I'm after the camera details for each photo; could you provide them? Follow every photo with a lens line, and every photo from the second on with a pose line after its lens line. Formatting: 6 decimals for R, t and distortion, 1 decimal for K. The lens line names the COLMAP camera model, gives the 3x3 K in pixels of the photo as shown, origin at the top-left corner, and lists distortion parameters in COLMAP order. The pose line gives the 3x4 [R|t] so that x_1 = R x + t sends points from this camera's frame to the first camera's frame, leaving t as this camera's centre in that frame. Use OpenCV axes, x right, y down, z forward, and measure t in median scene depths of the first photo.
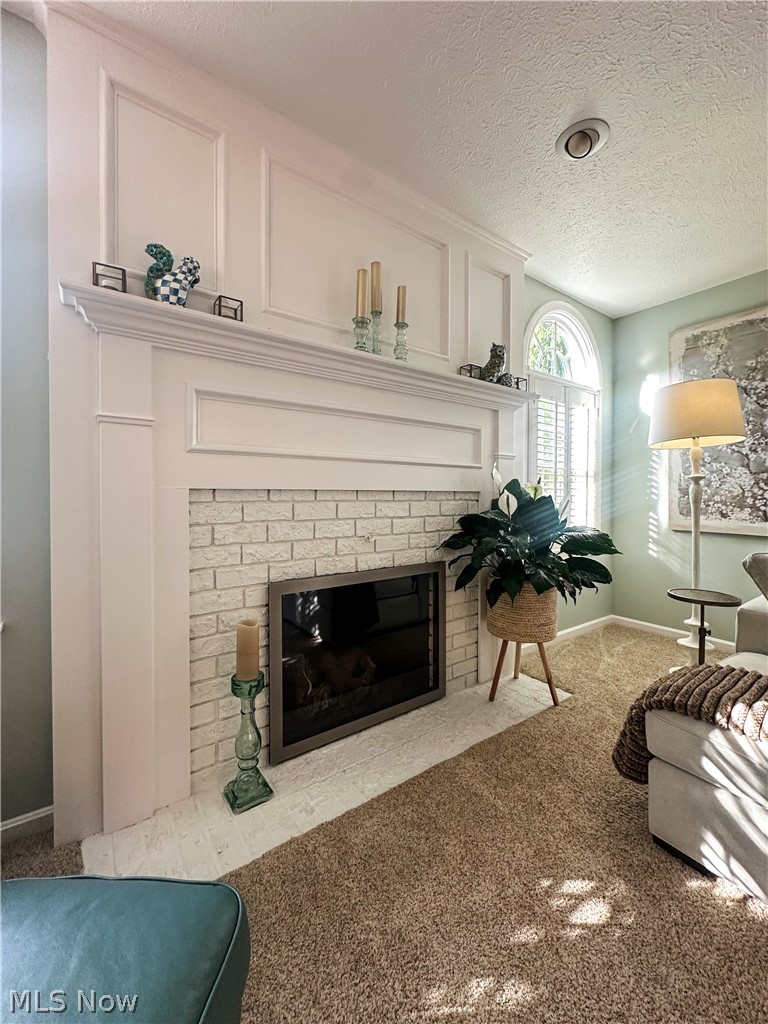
lens RADIAL K [[422.8, 0, 387.5], [0, 422.8, 504.5], [0, 0, 1]] dist [-0.001865, 0.000572]
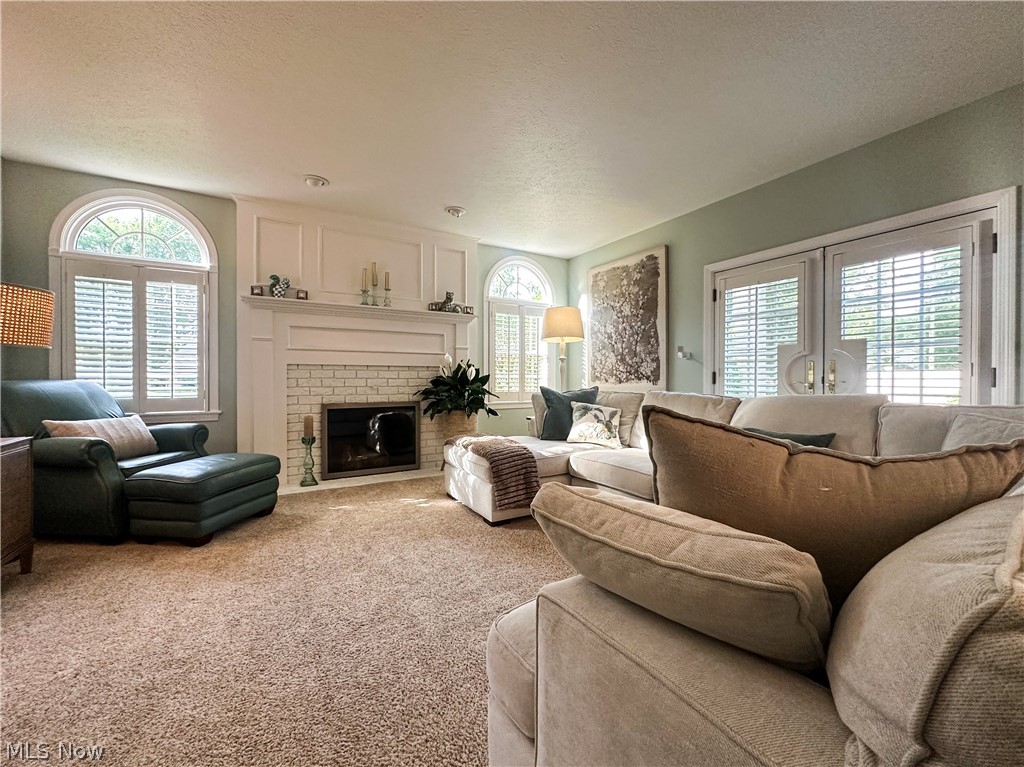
lens RADIAL K [[422.8, 0, 508.3], [0, 422.8, 382.6], [0, 0, 1]] dist [-0.001865, 0.000572]
pose [[0.994734, -0.002018, -0.102475, 0.760736], [0.000309, 0.999861, -0.016694, 0.079913], [0.102494, 0.016574, 0.994596, -0.953390]]
